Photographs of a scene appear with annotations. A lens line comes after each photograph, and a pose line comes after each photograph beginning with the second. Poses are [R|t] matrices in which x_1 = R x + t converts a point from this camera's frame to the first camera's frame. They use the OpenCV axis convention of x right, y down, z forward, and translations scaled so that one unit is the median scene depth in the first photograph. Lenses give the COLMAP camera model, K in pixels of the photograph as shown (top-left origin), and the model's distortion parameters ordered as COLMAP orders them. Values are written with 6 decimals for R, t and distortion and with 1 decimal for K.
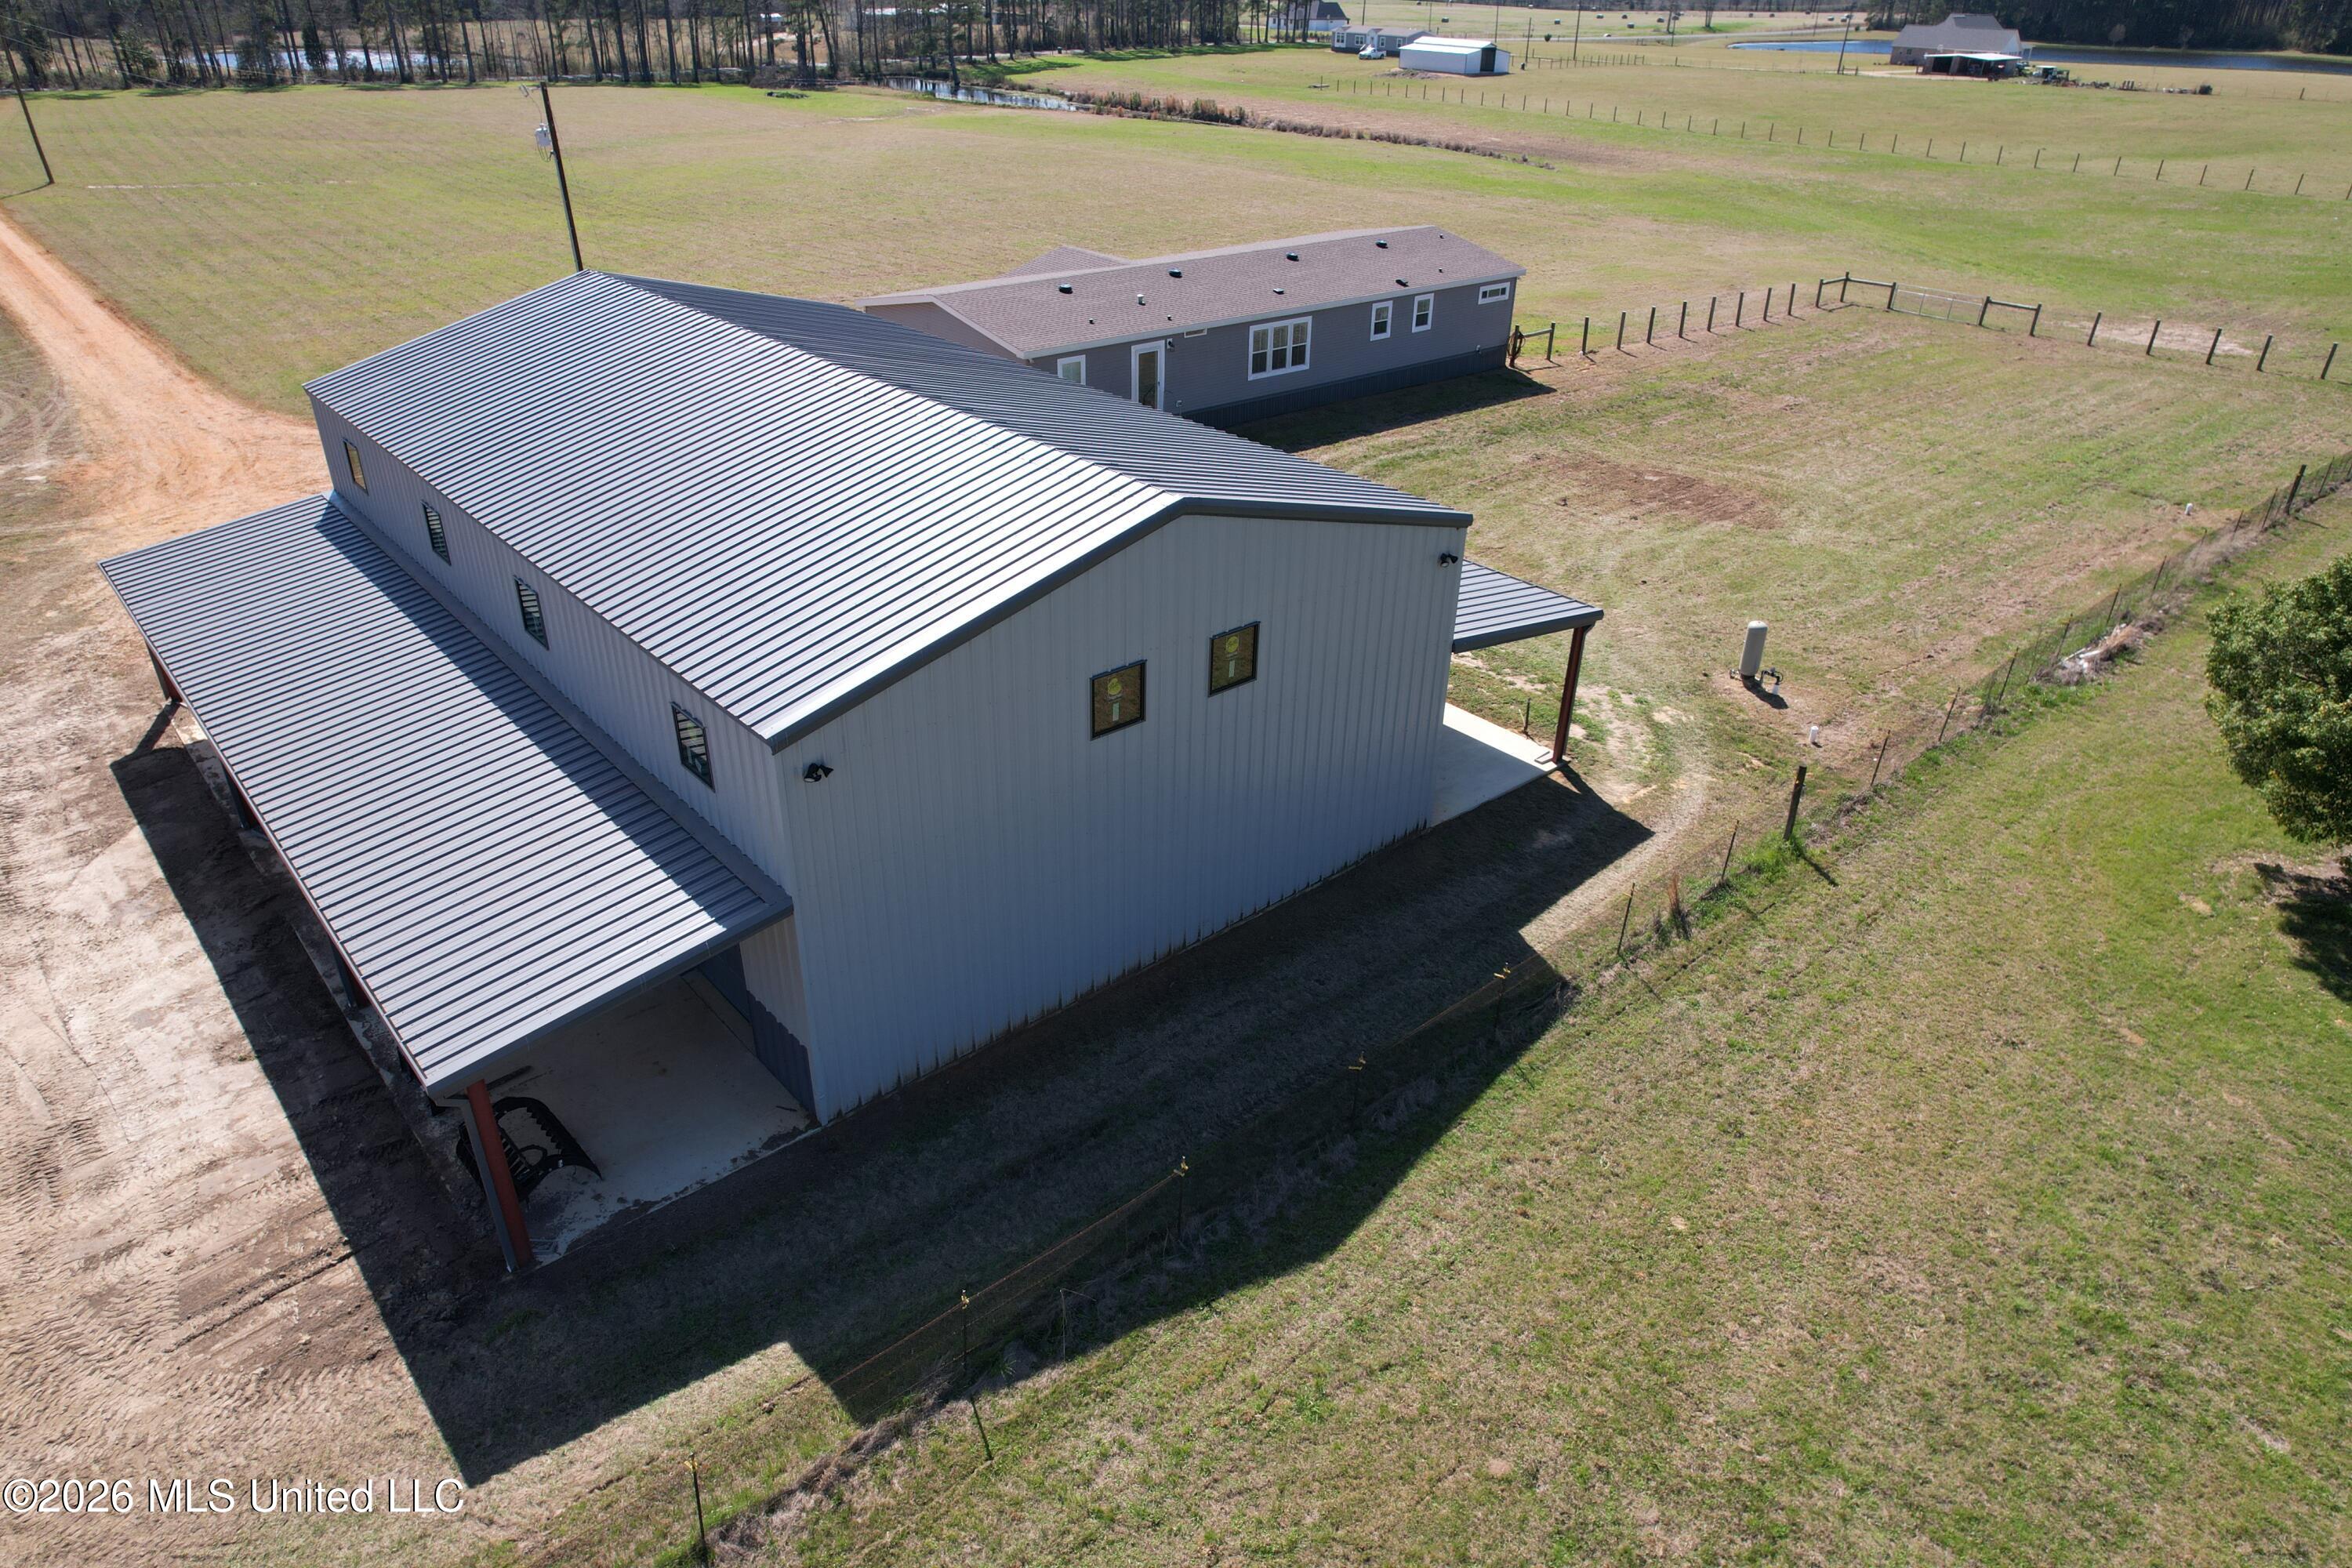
lens RADIAL K [[1509.0, 0, 1183.1], [0, 1509.0, 775.1], [0, 0, 1]] dist [-0.079221, 0.074396]
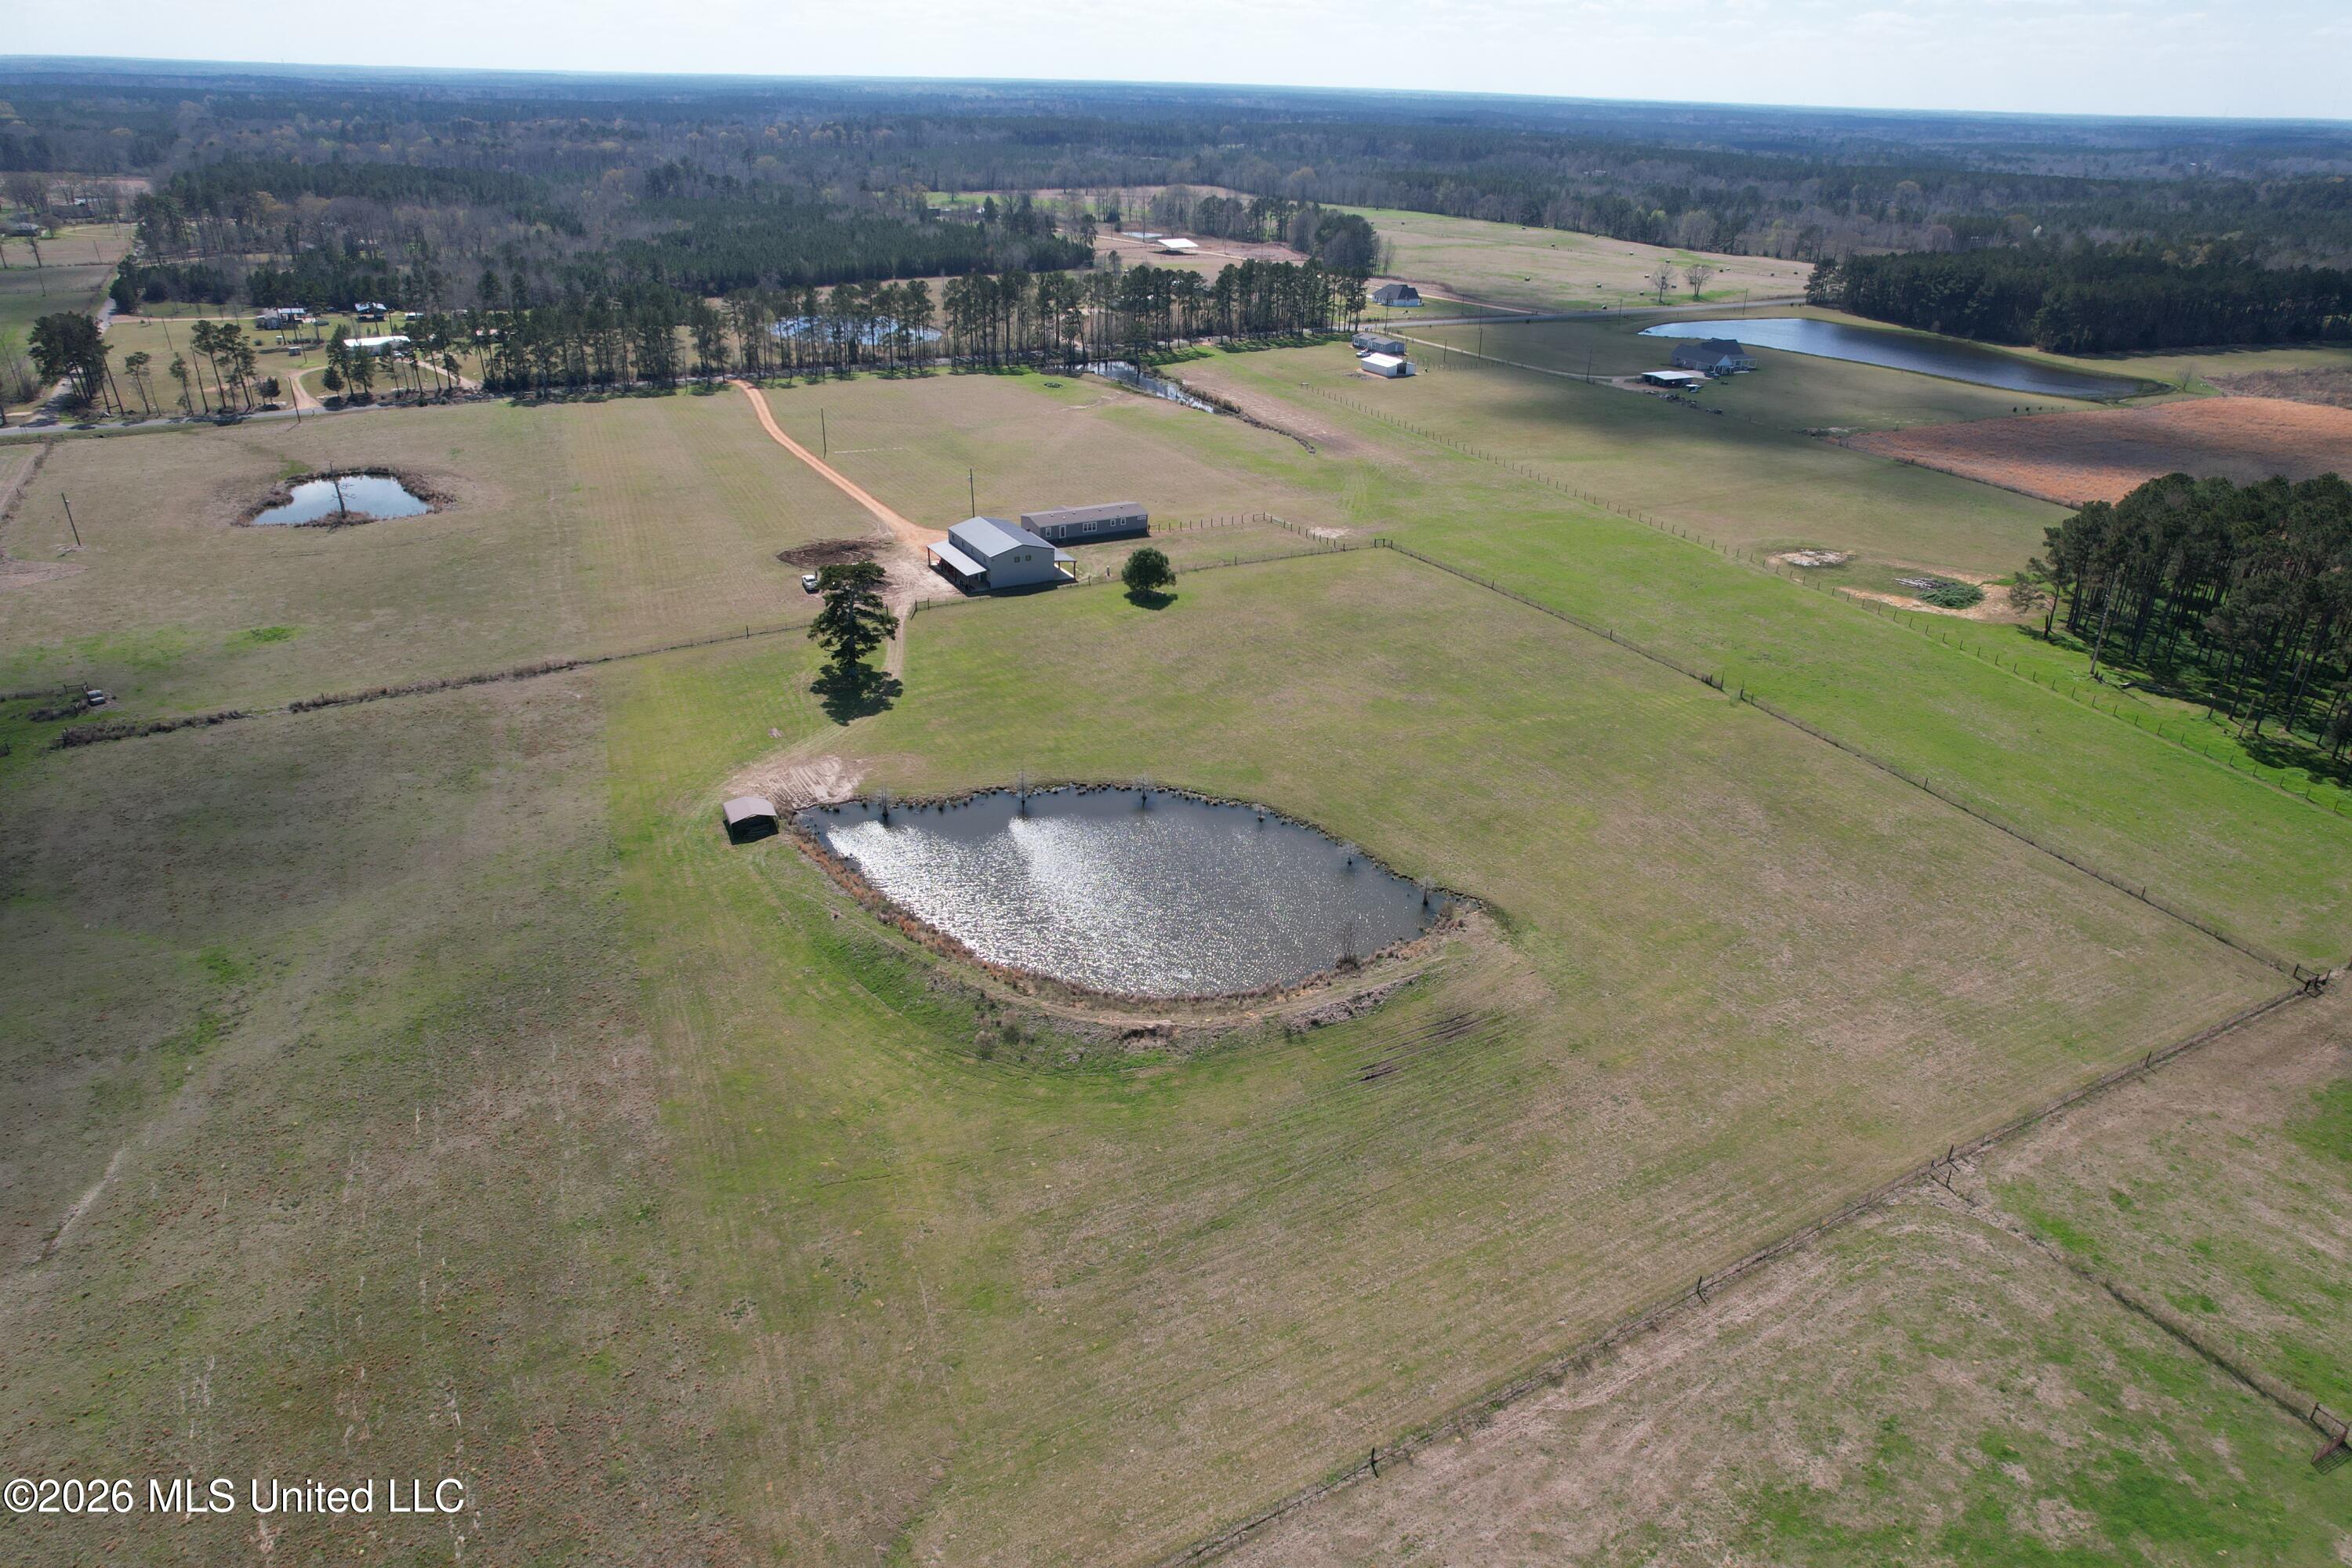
lens RADIAL K [[1509.0, 0, 1183.1], [0, 1509.0, 775.1], [0, 0, 1]] dist [-0.079221, 0.074396]
pose [[0.979077, 0.078923, -0.187562, 2.591949], [-0.092402, 0.993648, -0.064228, 1.646058], [0.181302, 0.080216, 0.980151, -7.468641]]
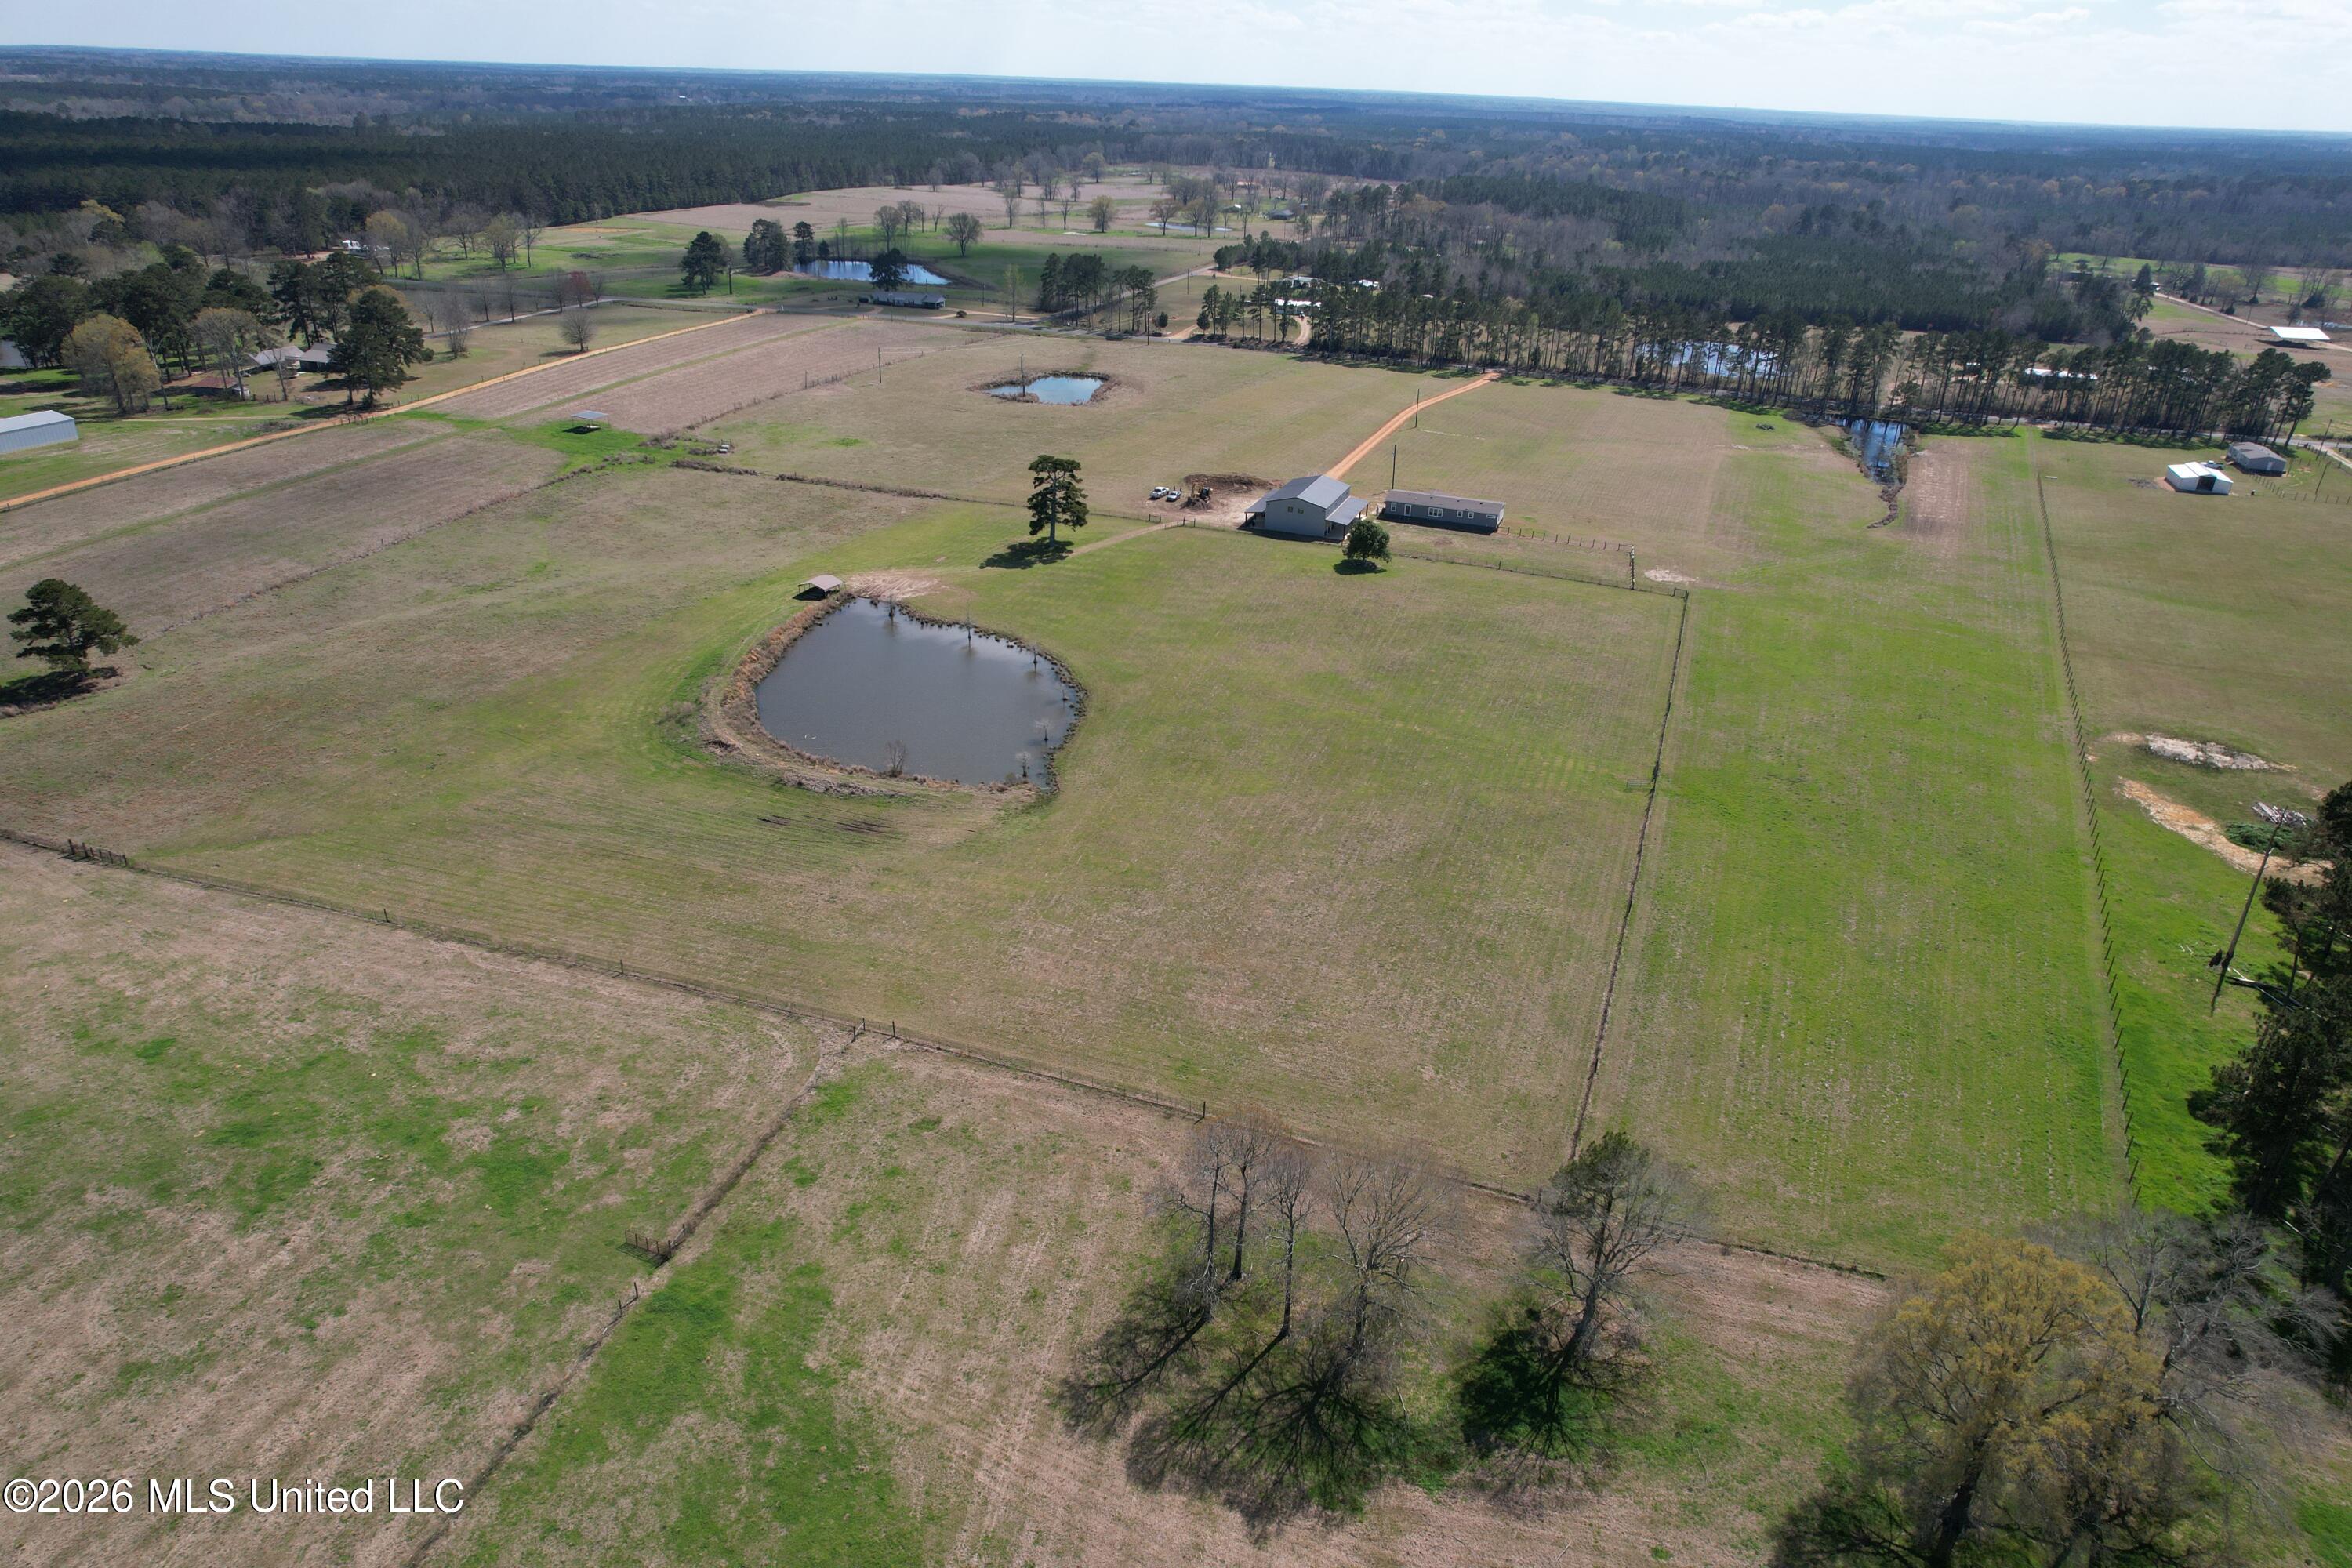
lens RADIAL K [[1509.0, 0, 1183.1], [0, 1509.0, 775.1], [0, 0, 1]] dist [-0.079221, 0.074396]
pose [[0.491078, 0.354691, -0.795636, 7.928629], [-0.437634, 0.890178, 0.126723, 0.559933], [0.753205, 0.285967, 0.592372, -5.102639]]
